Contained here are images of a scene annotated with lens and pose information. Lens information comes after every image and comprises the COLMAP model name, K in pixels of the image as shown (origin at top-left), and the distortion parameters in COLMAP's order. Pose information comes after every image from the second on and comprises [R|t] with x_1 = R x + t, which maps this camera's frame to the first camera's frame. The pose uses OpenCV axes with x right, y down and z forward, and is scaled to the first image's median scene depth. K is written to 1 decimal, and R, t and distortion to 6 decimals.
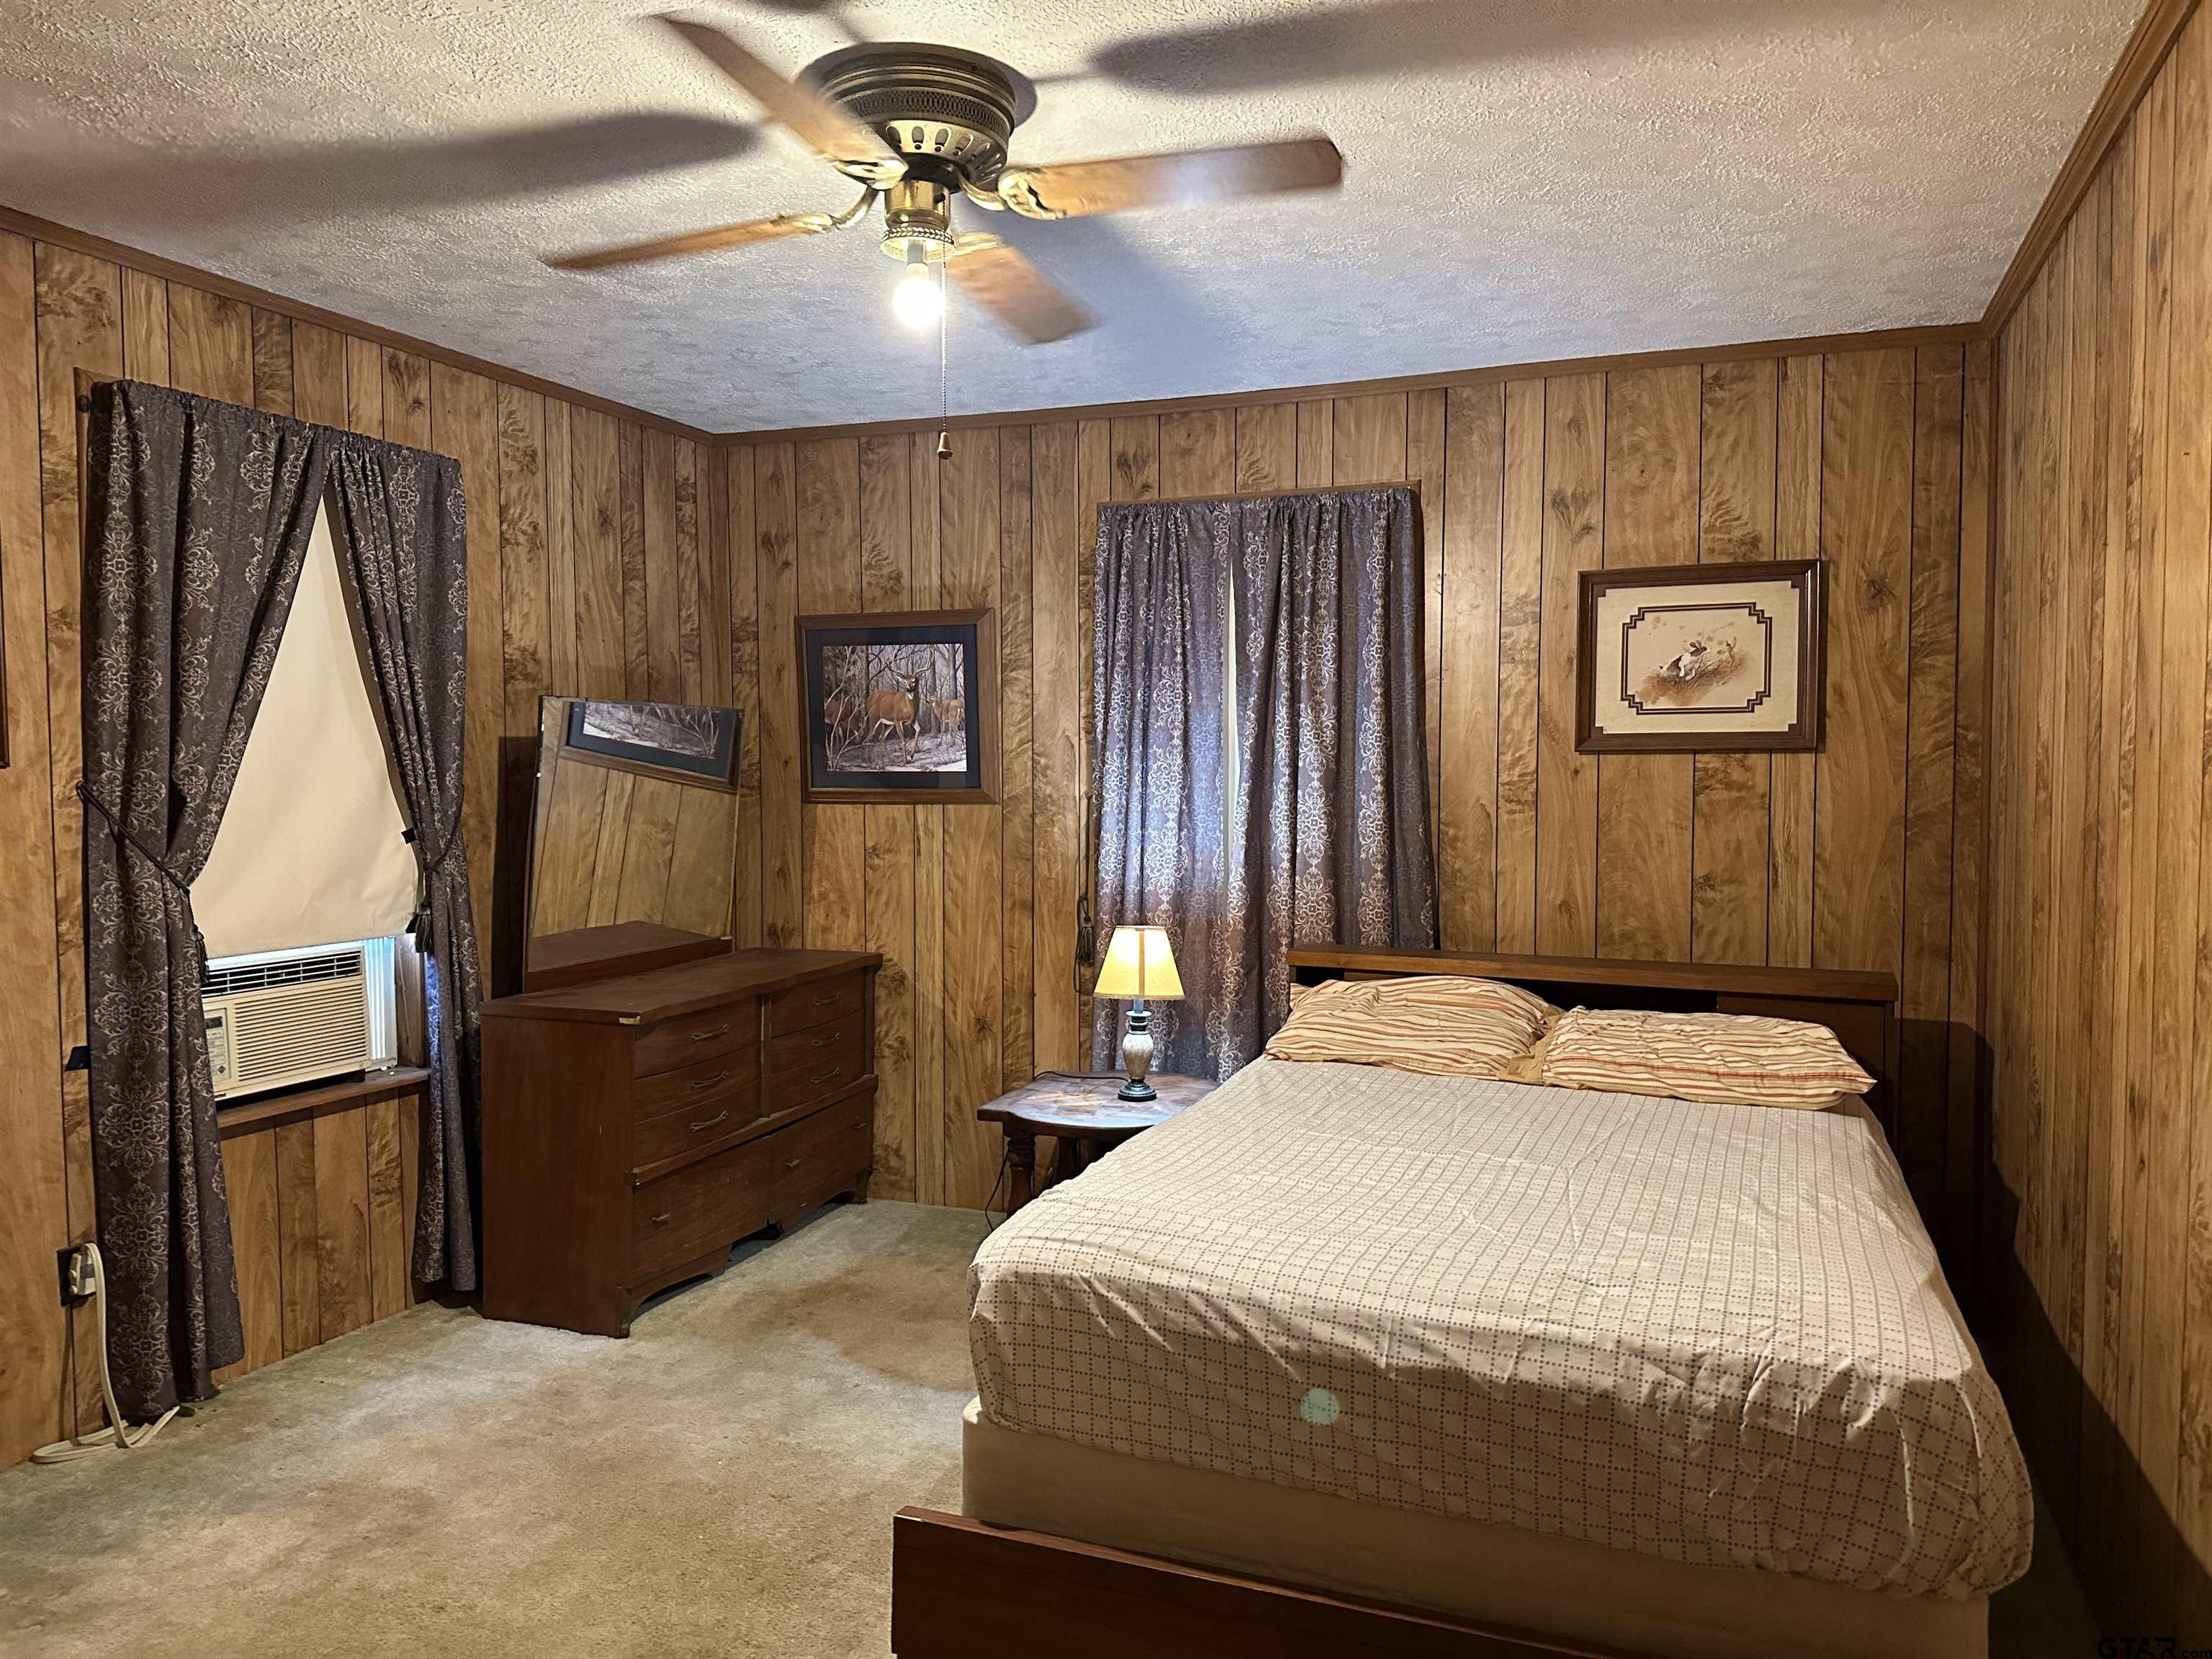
lens RADIAL K [[1551.1, 0, 1104.3], [0, 1551.1, 843.1], [0, 0, 1]] dist [0.065274, -0.079053]
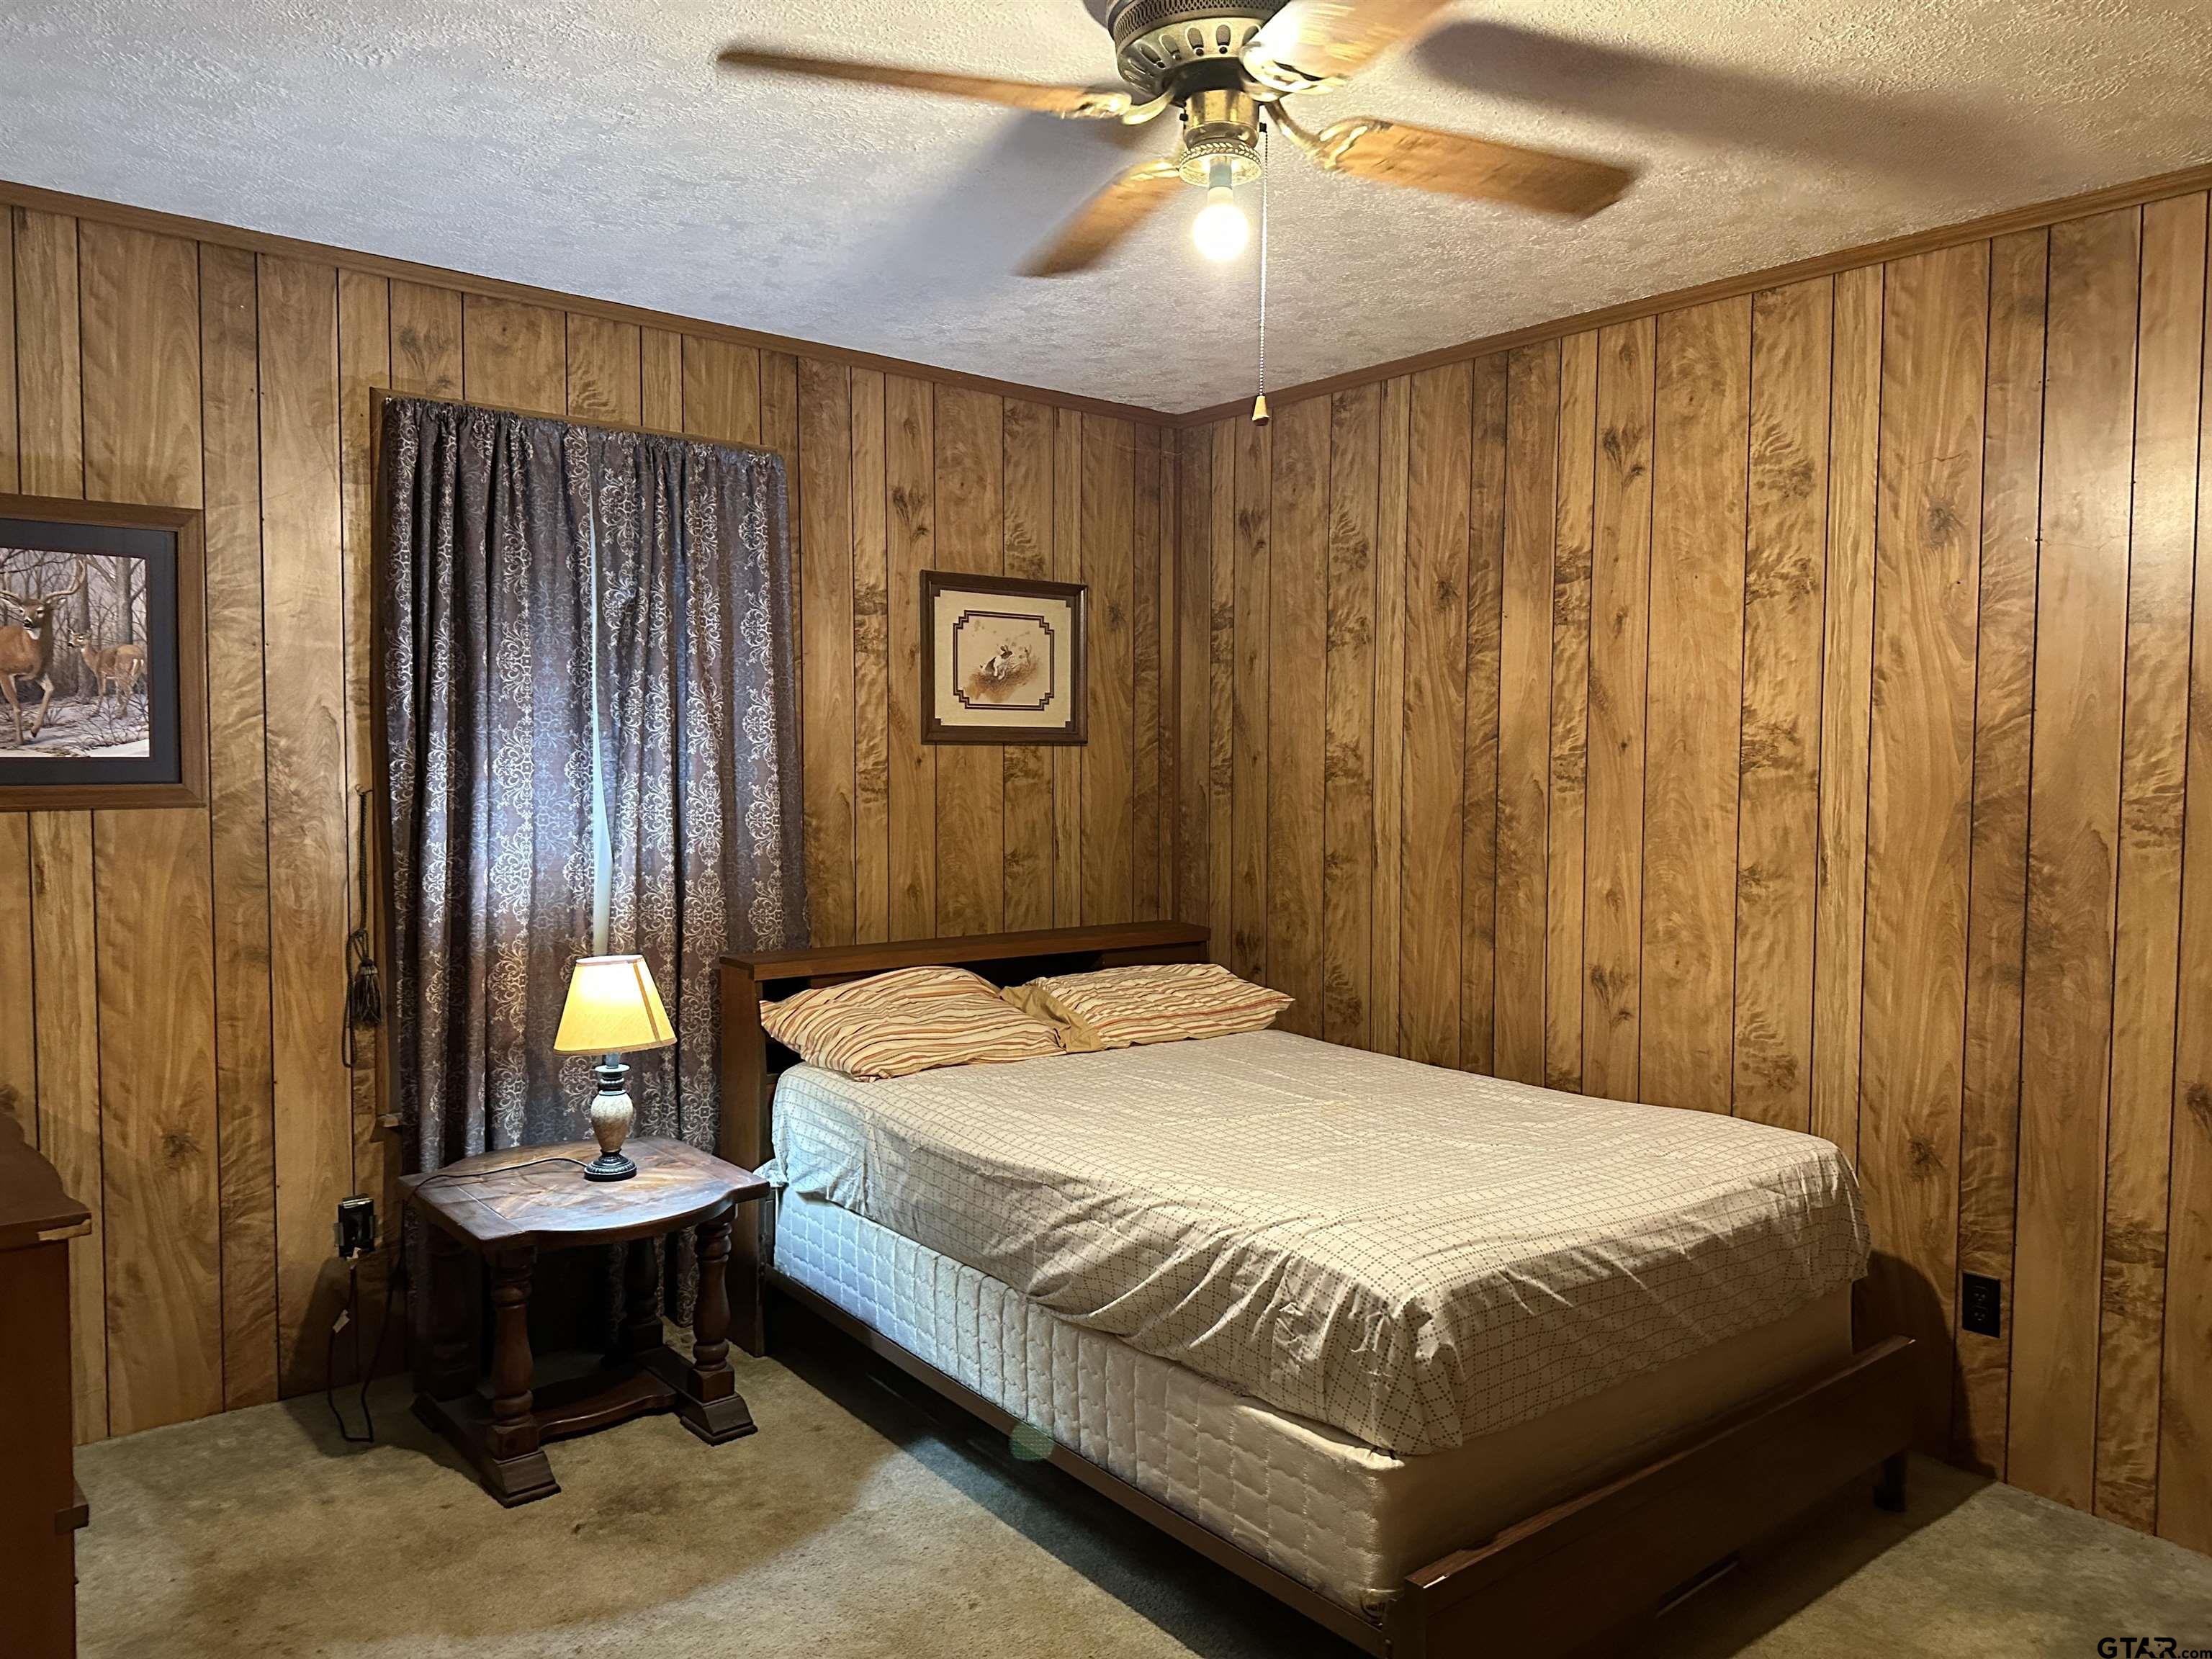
lens RADIAL K [[1551.1, 0, 1130.2], [0, 1551.1, 828.7], [0, 0, 1]] dist [0.065274, -0.079053]
pose [[0.466339, -0.042975, 0.883562, -0.556364], [0.028974, 0.999025, 0.033299, -0.031127], [-0.884131, 0.010071, 0.467130, 0.391956]]
